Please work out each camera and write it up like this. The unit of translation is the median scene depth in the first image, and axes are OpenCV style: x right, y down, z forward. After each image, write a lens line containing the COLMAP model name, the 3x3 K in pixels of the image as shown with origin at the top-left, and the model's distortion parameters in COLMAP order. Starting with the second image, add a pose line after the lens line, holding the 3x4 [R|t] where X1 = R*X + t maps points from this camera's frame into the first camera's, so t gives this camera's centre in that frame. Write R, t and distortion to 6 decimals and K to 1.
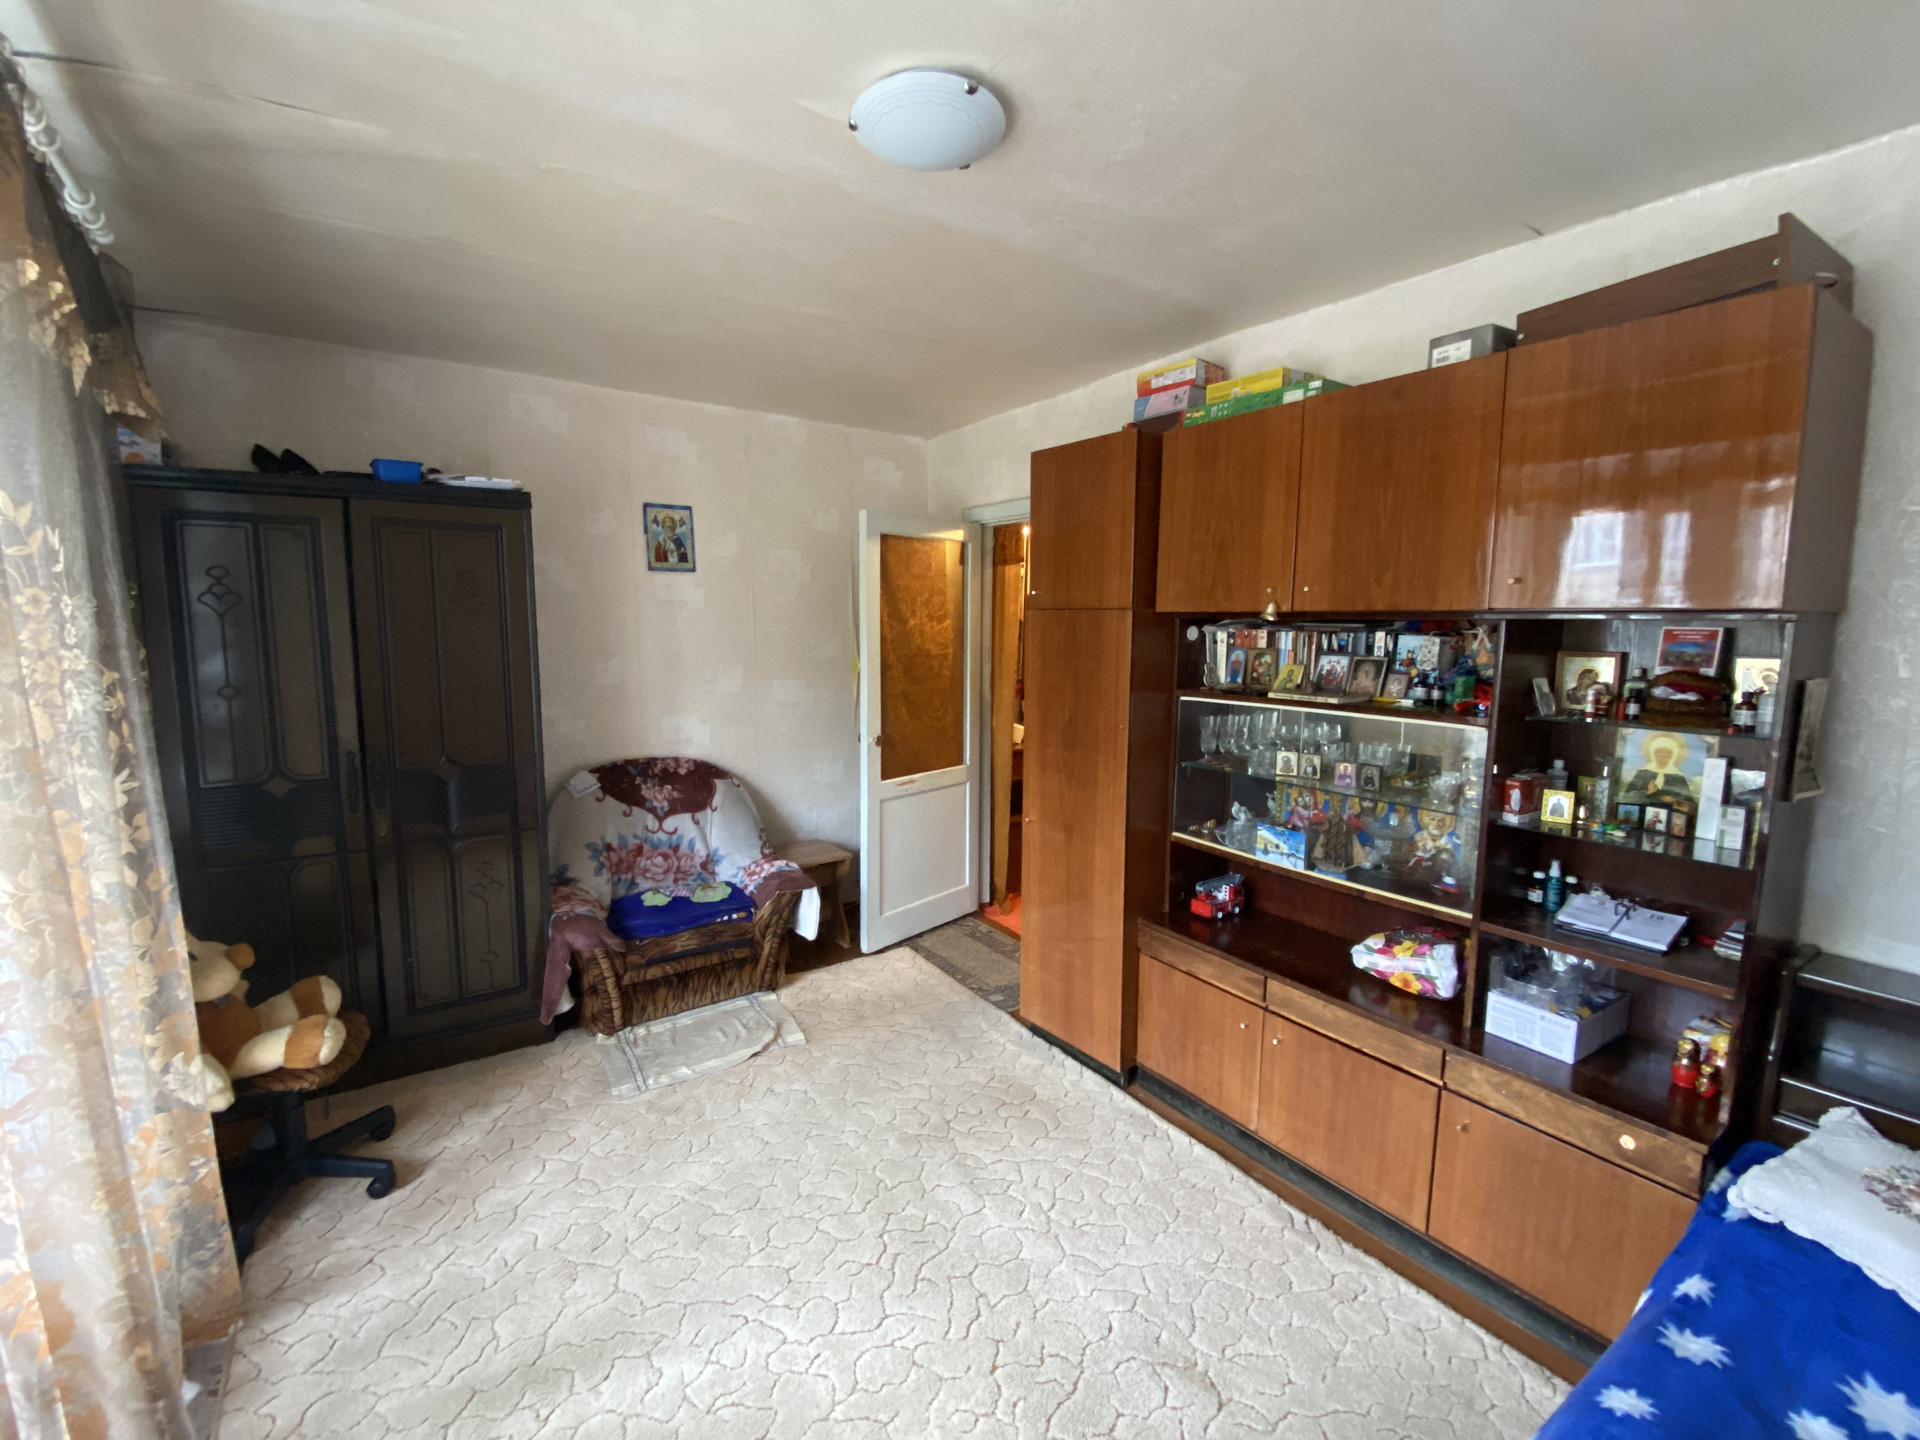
lens RADIAL K [[858.7, 0, 960.0], [0, 858.7, 720.0], [0, 0, 1]] dist [0.016693, -0.000792]
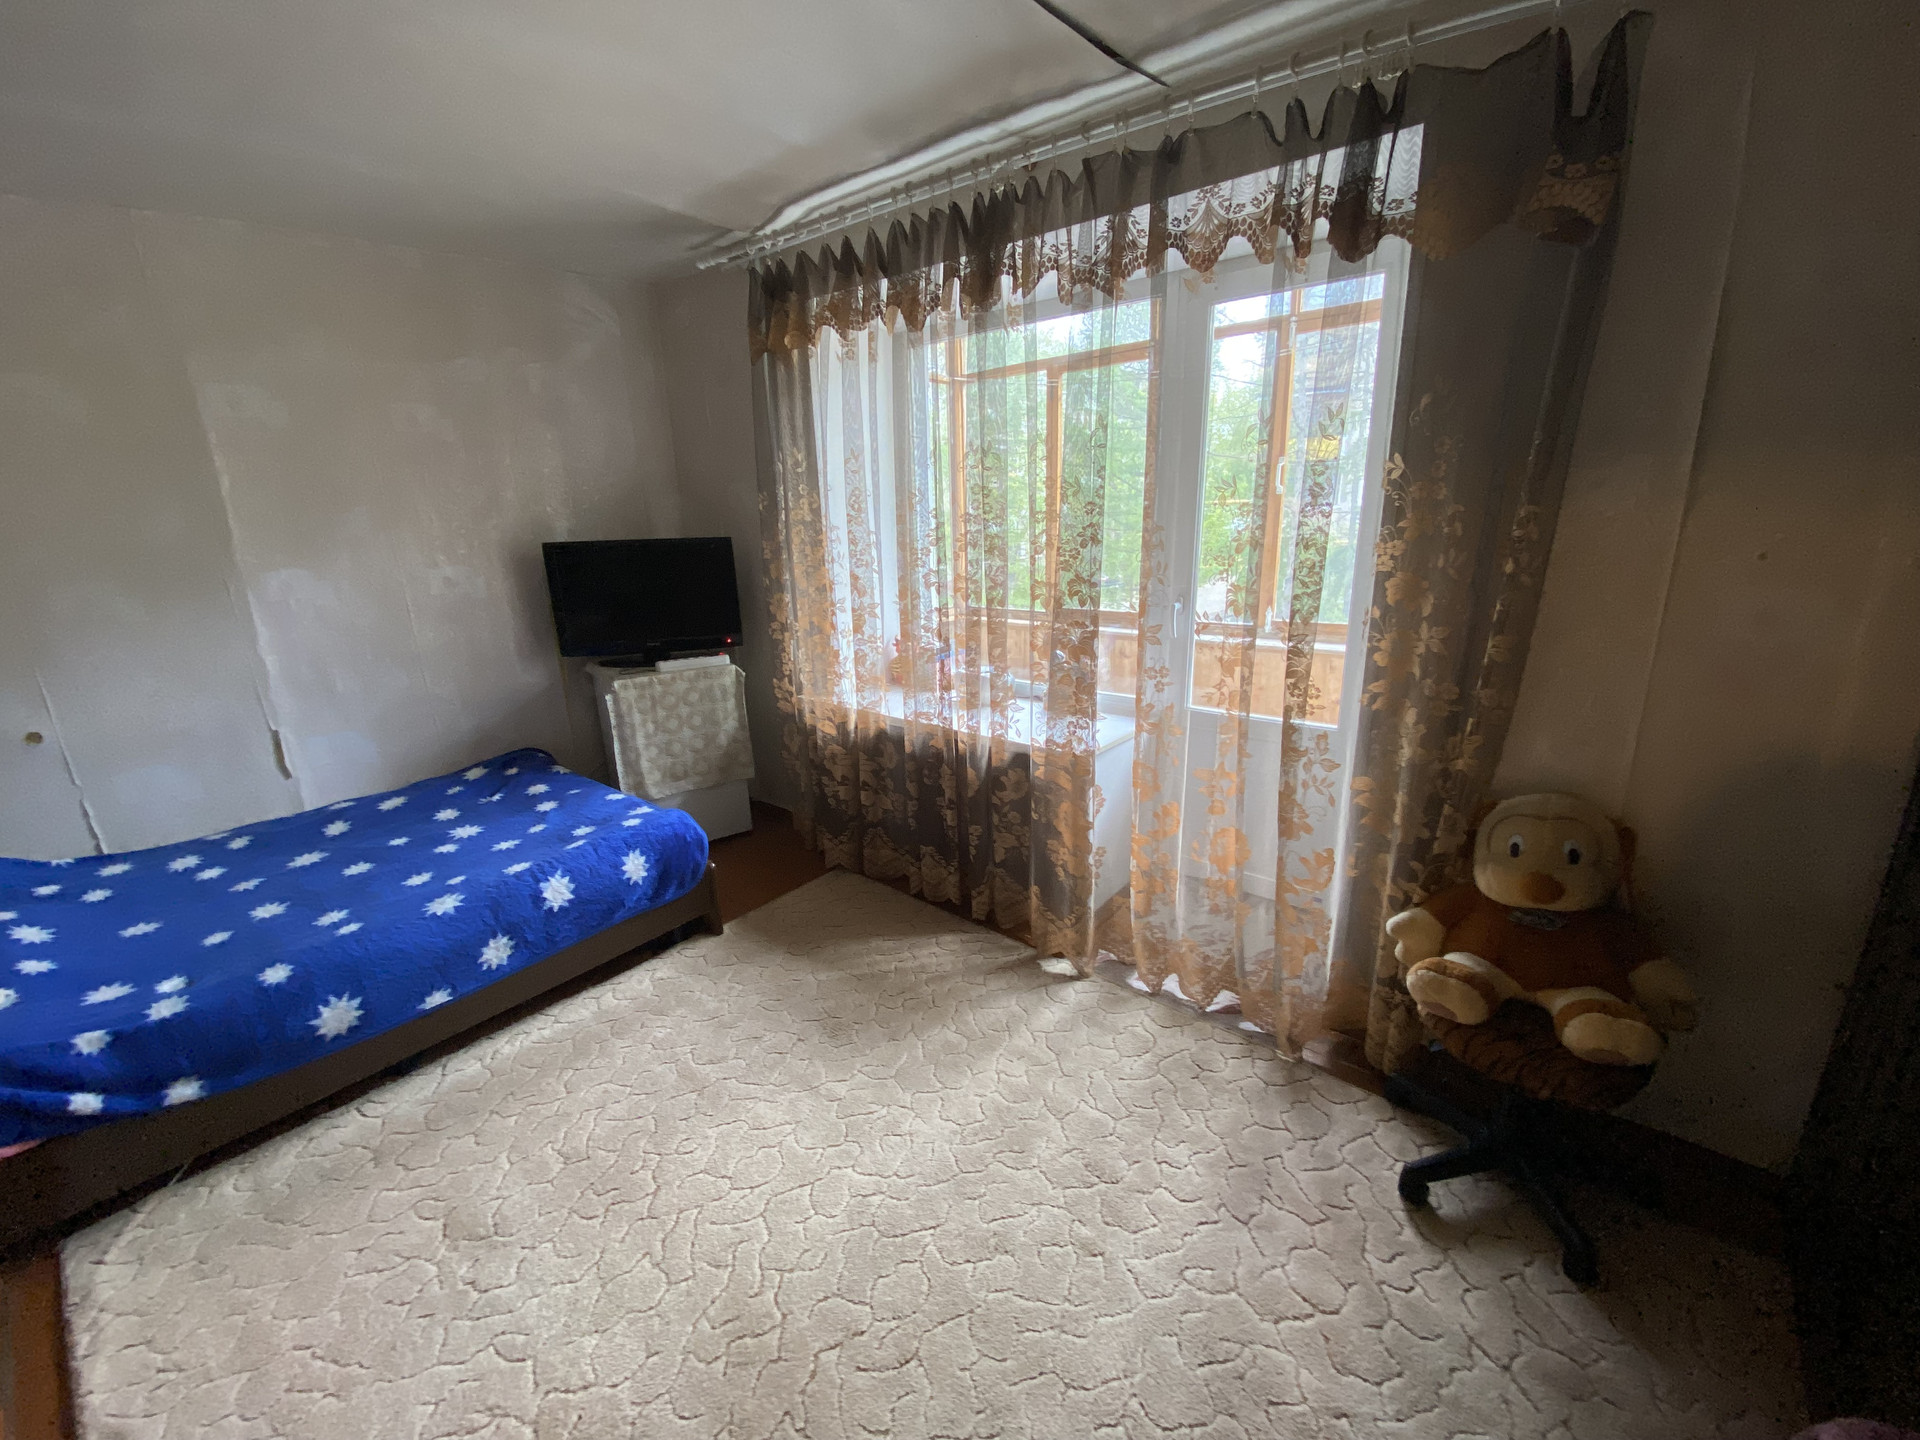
lens RADIAL K [[776.5, 0, 952.6], [0, 776.5, 717.8], [0, 0, 1]] dist [0.049348, -0.038870]
pose [[-0.965518, 0.092953, -0.243178, -0.089046], [-0.004985, 0.927314, 0.374251, -0.124699], [0.260290, 0.362558, -0.894875, 1.148257]]
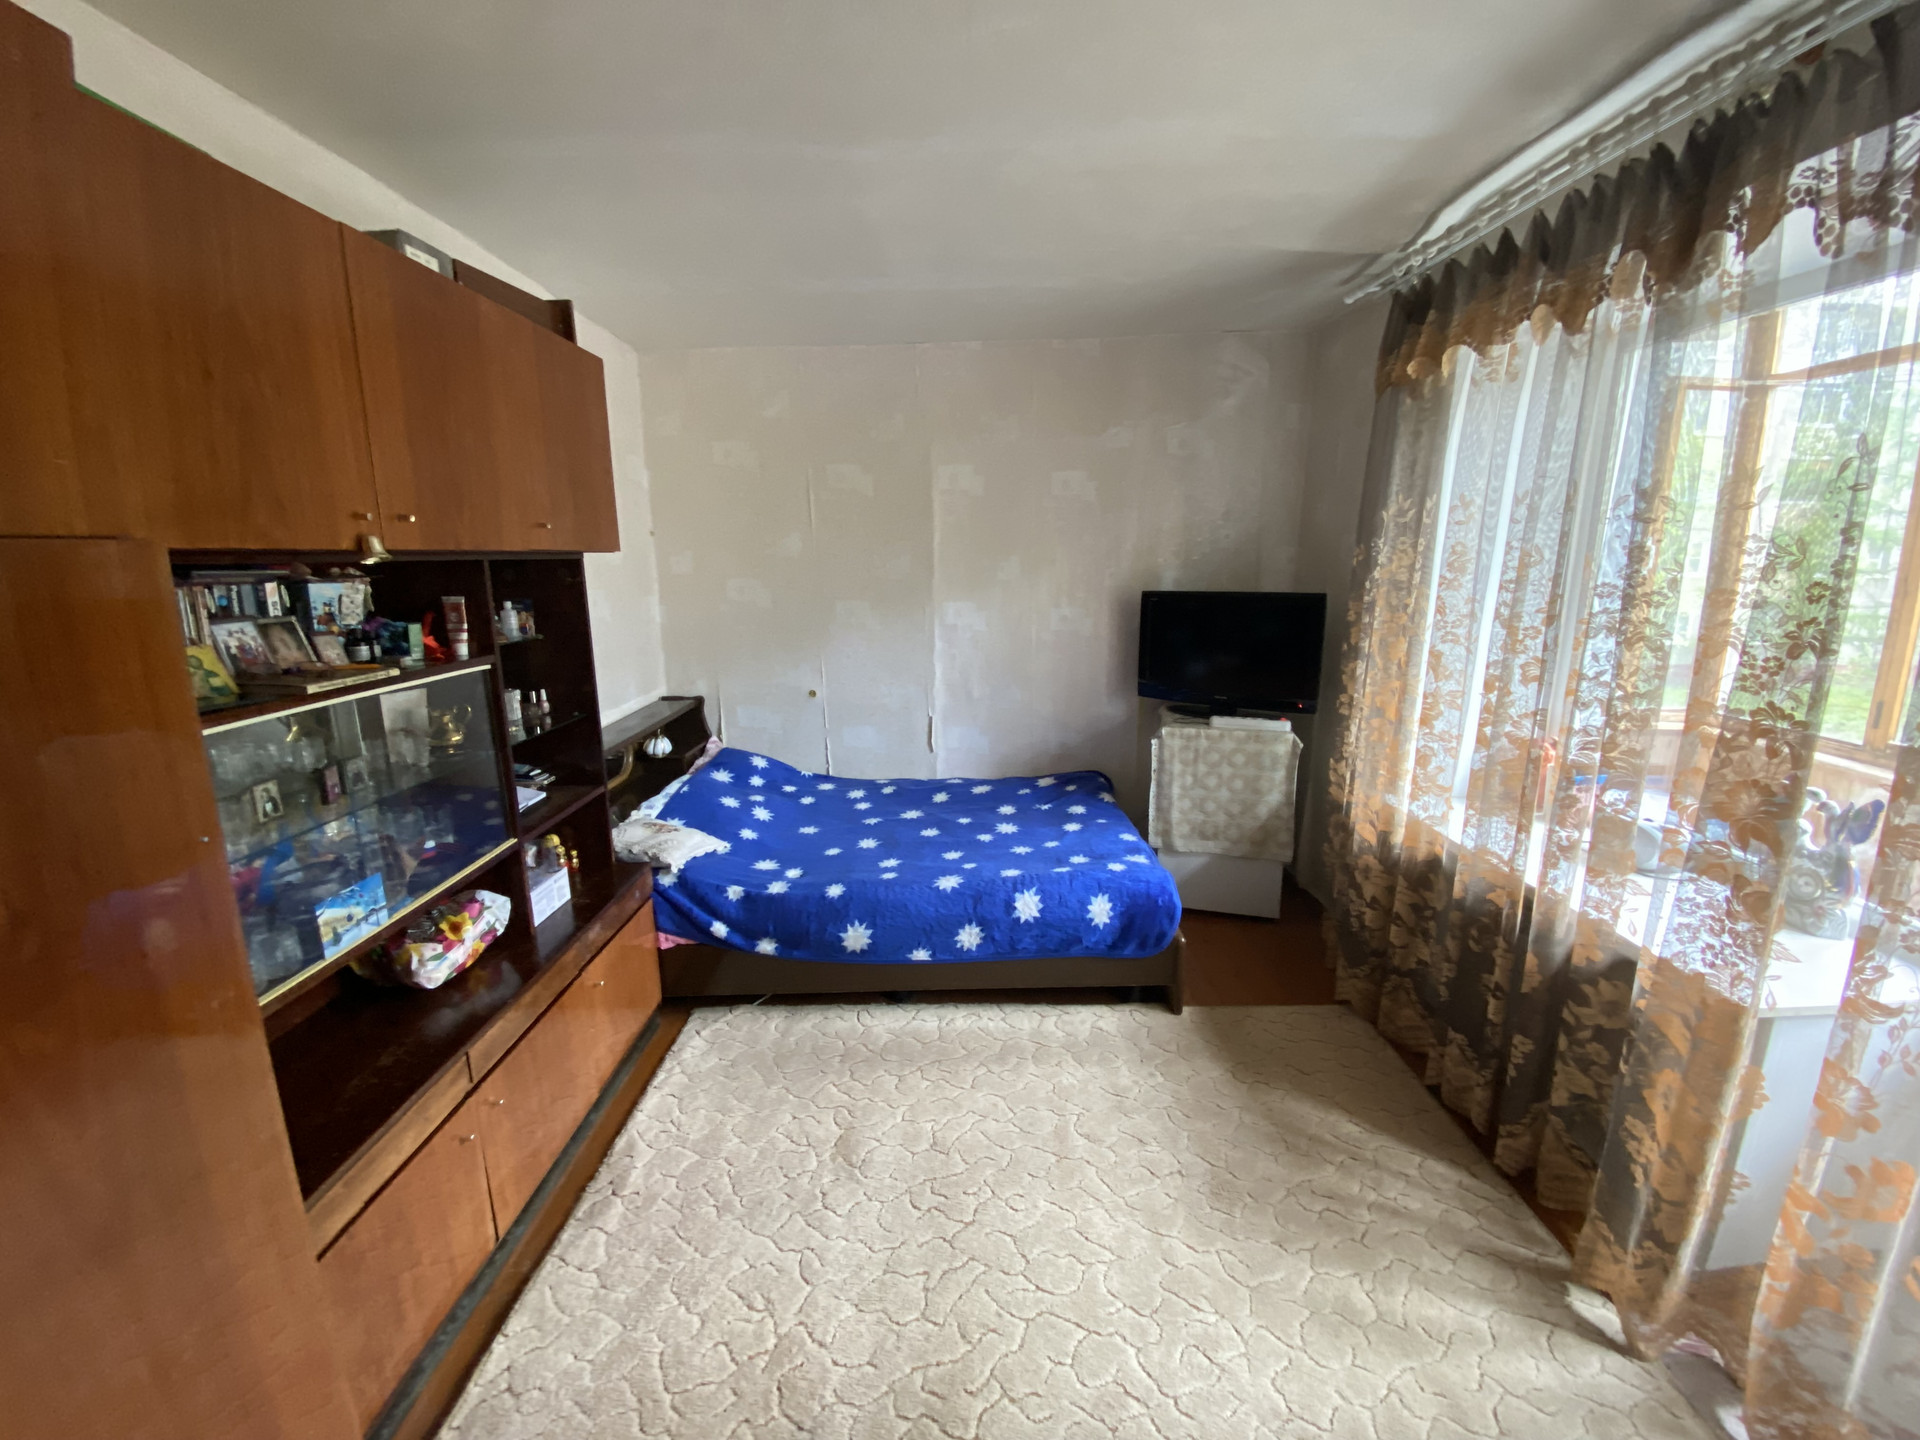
lens RADIAL K [[776.5, 0, 952.6], [0, 776.5, 717.8], [0, 0, 1]] dist [0.049348, -0.038870]
pose [[-0.821698, -0.115917, 0.558011, -0.287056], [0.070315, 0.950998, 0.301095, -0.129279], [-0.565569, 0.286646, -0.773282, 1.047163]]
